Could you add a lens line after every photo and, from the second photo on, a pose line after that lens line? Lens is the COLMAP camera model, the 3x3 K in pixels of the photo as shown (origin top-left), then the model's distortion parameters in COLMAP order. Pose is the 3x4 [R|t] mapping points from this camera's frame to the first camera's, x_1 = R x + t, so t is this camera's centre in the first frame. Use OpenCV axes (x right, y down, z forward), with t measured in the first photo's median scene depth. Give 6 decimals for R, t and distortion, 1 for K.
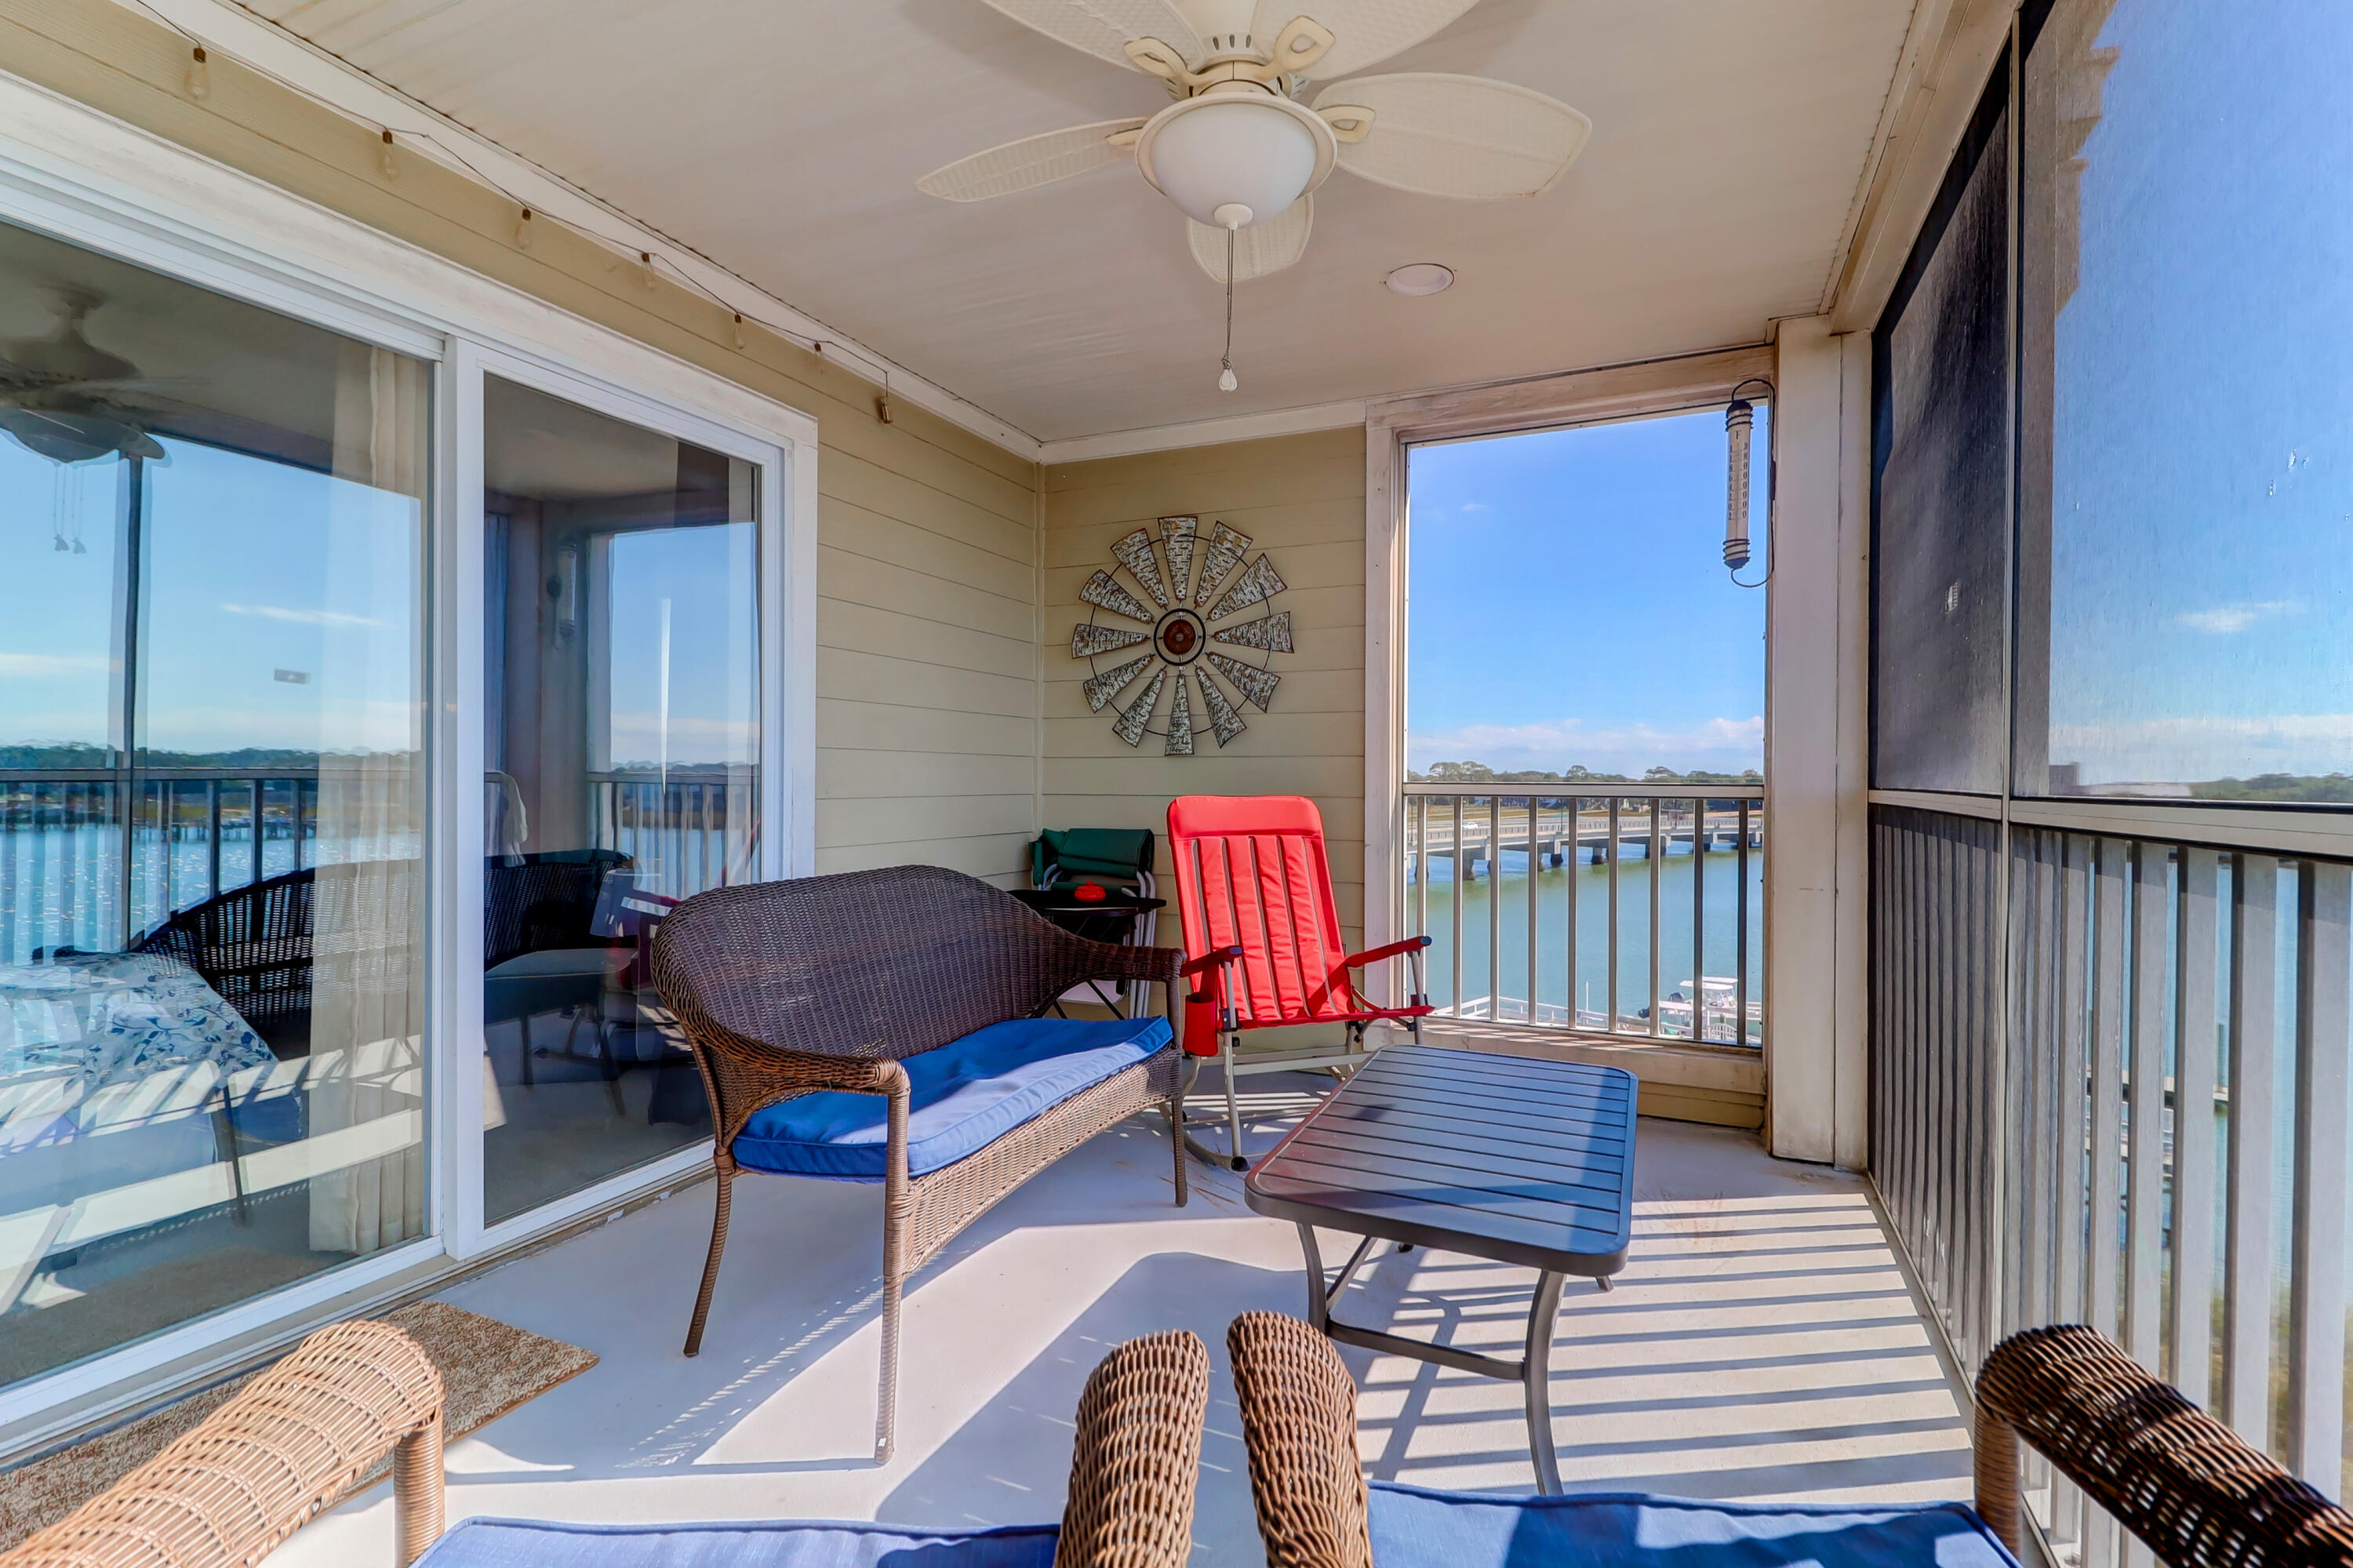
lens RADIAL K [[1079.0, 0, 1166.9], [0, 1079.0, 777.8], [0, 0, 1]] dist [0.000148, -0.000106]
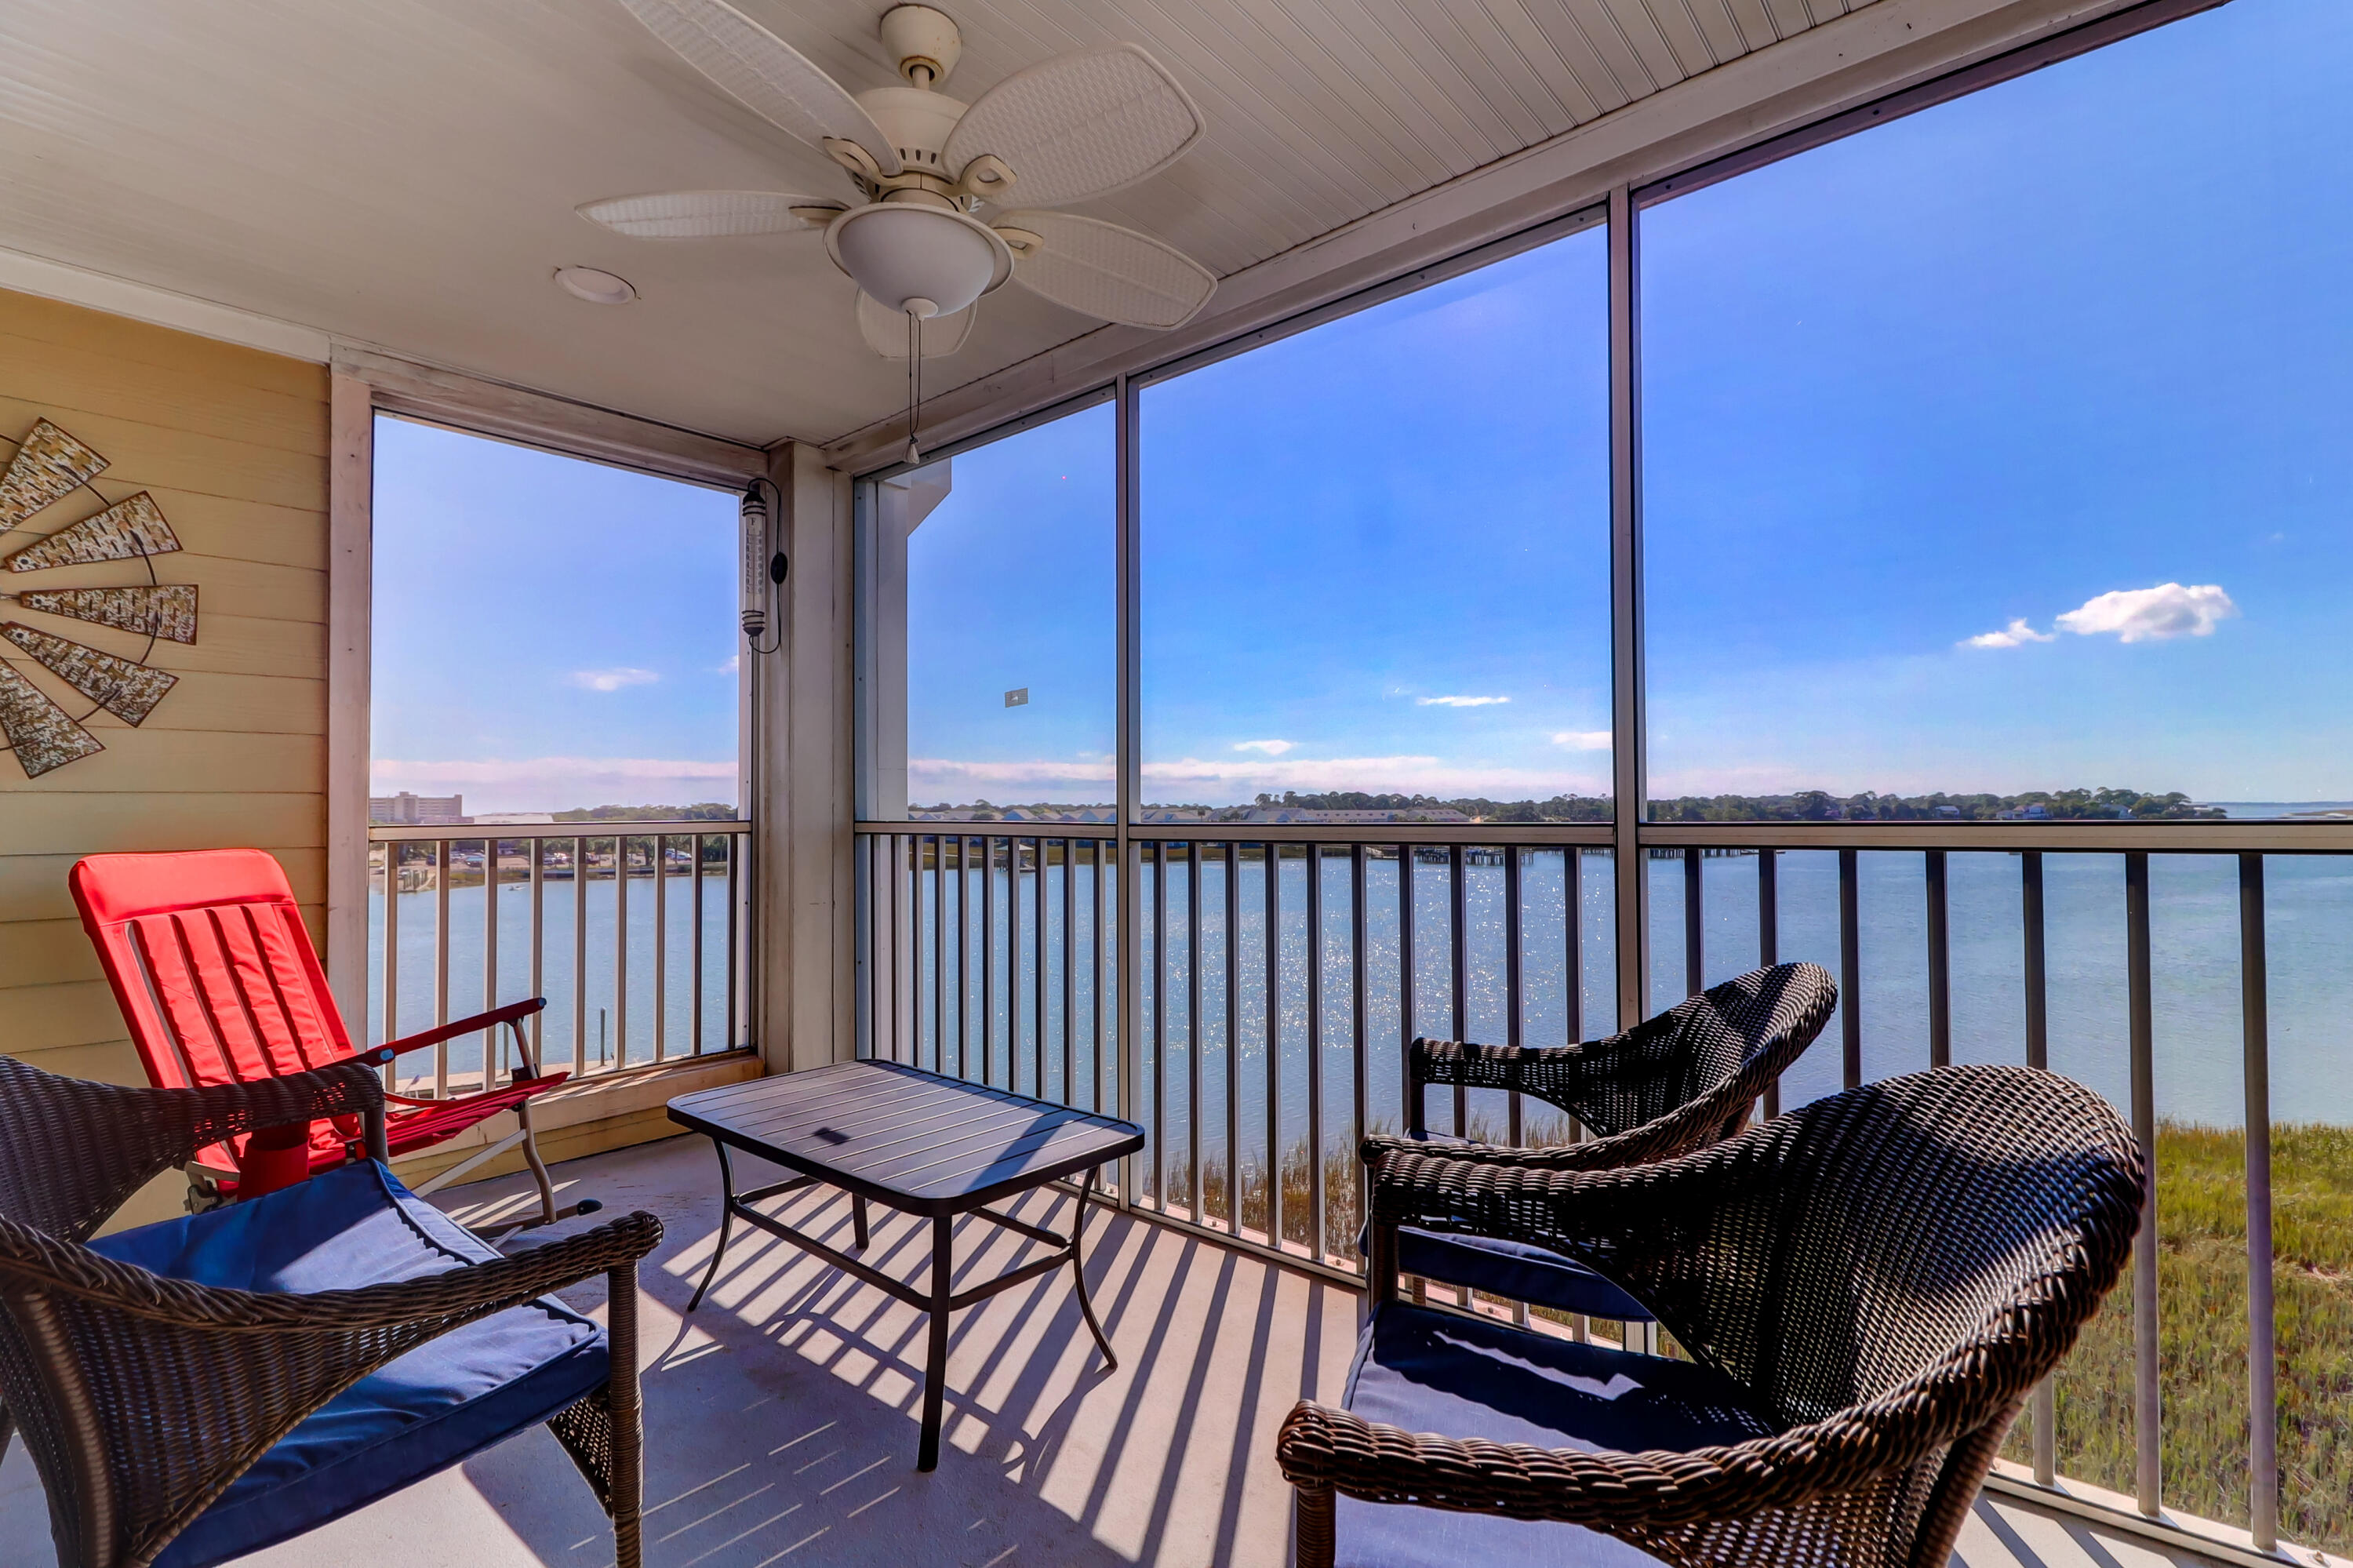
lens RADIAL K [[1101.2, 0, 1176.5], [0, 1101.2, 784.0], [0, 0, 1]] dist [0.000130, -0.000498]
pose [[0.267435, 0.014950, 0.963460, -0.437780], [0.007377, 0.999819, -0.017562, -0.008908], [-0.963548, 0.011804, 0.267277, 0.216713]]
